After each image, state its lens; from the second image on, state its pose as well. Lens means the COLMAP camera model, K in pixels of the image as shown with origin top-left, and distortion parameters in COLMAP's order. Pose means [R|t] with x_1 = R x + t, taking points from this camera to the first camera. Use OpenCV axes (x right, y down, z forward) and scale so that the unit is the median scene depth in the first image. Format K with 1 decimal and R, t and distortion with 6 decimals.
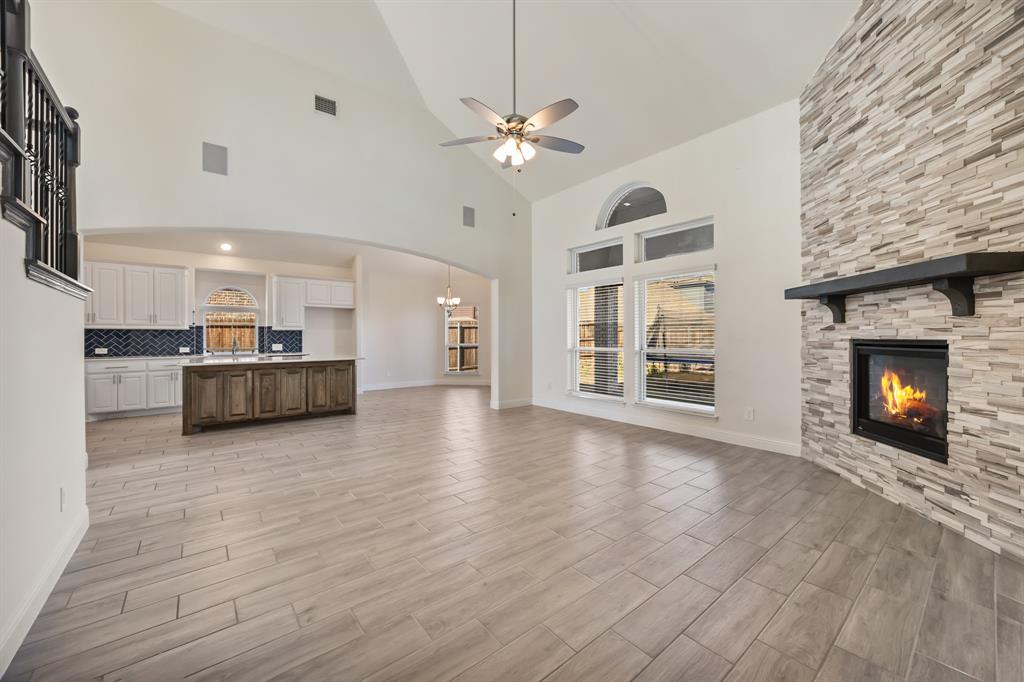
lens RADIAL K [[383.9, 0, 509.4], [0, 383.9, 336.1], [0, 0, 1]] dist [0.000184, 0.000049]
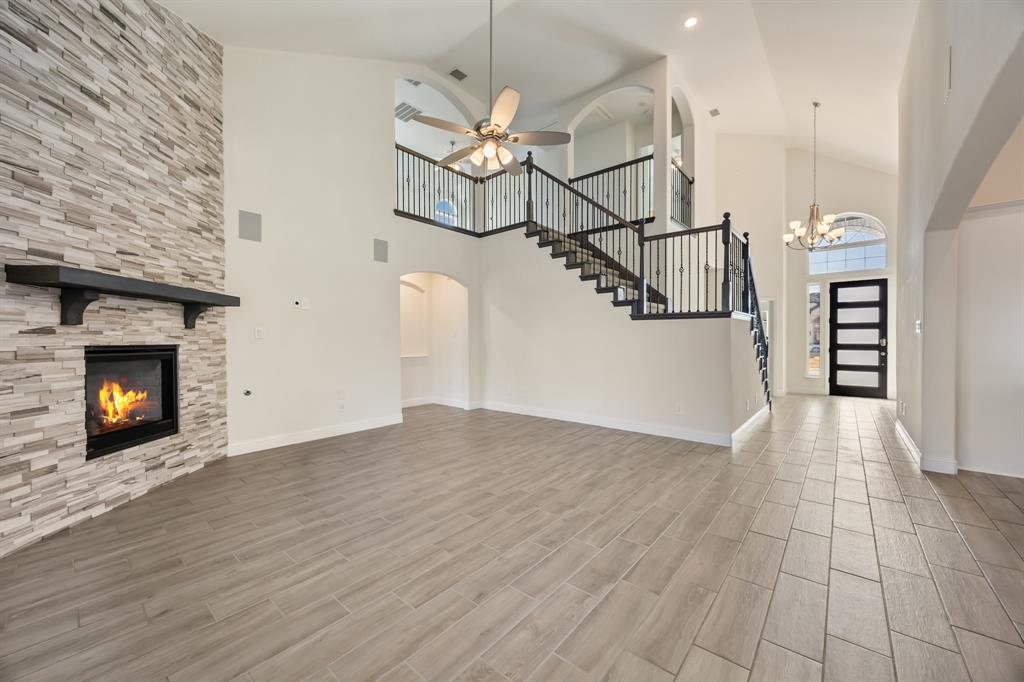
lens RADIAL K [[398.1, 0, 512.0], [0, 398.1, 341.0], [0, 0, 1]] dist [0.004477, -0.000157]
pose [[-0.982452, 0.006529, -0.186400, 0.173055], [0.006220, 0.999978, 0.002242, 0.001116], [0.186411, 0.001043, -0.982471, 2.212930]]
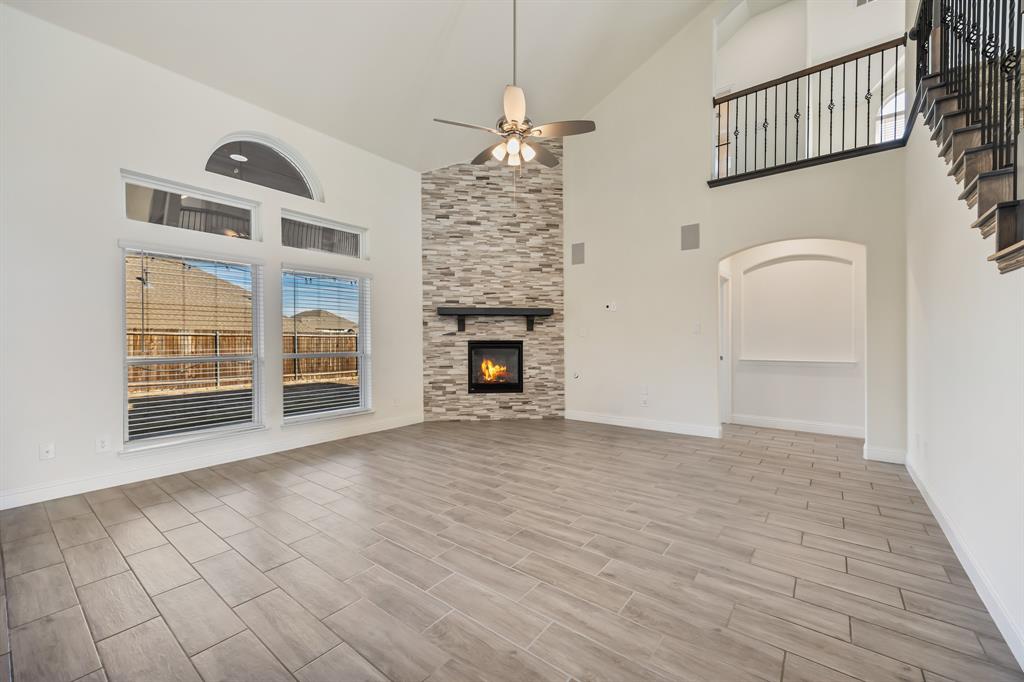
lens RADIAL K [[410.3, 0, 512.0], [0, 410.3, 341.0], [0, 0, 1]] dist [0.014107, 0.000070]
pose [[-0.217487, -0.001753, 0.976062, -1.112063], [0.001356, 0.999997, 0.002098, 0.007019], [-0.976062, 0.001780, -0.217484, 1.343073]]
